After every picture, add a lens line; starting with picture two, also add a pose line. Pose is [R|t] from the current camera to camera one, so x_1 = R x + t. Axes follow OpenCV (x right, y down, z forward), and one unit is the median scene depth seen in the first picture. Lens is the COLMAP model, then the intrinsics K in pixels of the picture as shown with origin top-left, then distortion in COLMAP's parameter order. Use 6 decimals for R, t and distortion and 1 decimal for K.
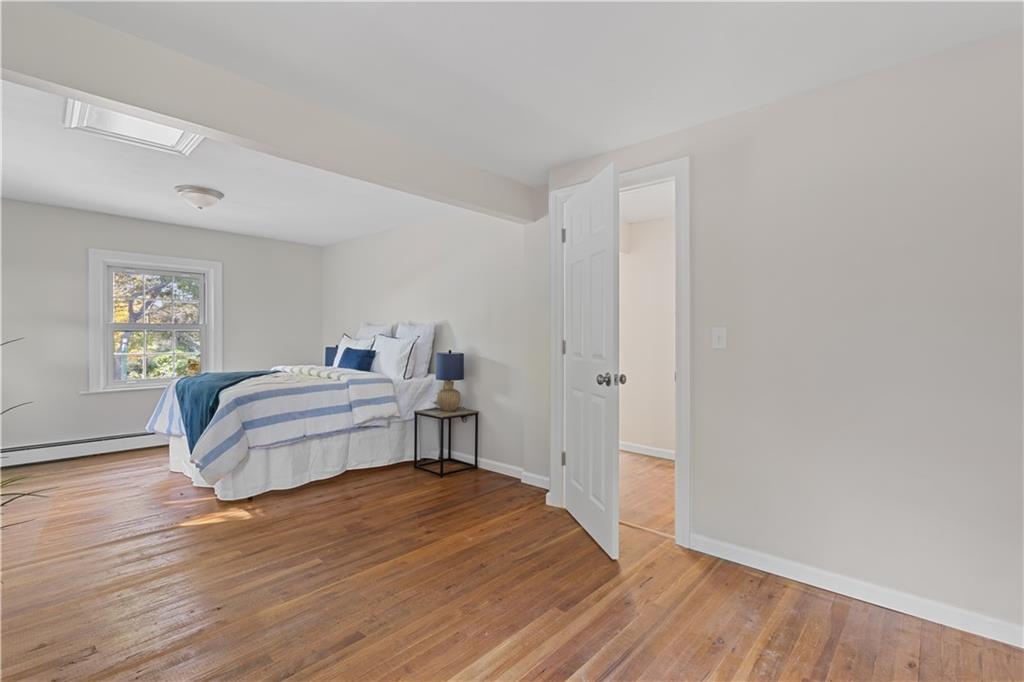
lens RADIAL K [[472.9, 0, 511.8], [0, 472.9, 340.6], [0, 0, 1]] dist [0.001550, 0.001224]
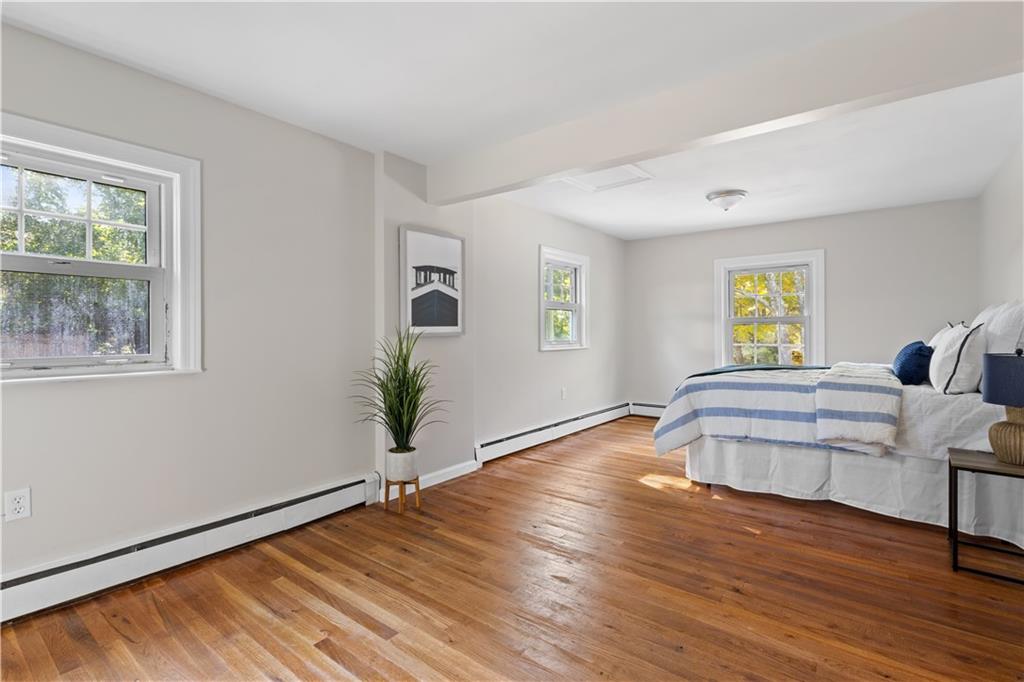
lens RADIAL K [[472.9, 0, 511.9], [0, 472.9, 336.0], [0, 0, 1]] dist [0.001550, 0.001224]
pose [[0.075553, 0.004961, -0.997129, 0.407480], [0.001634, 0.999986, 0.005099, 0.002636], [0.997140, -0.002014, 0.075544, 0.456434]]
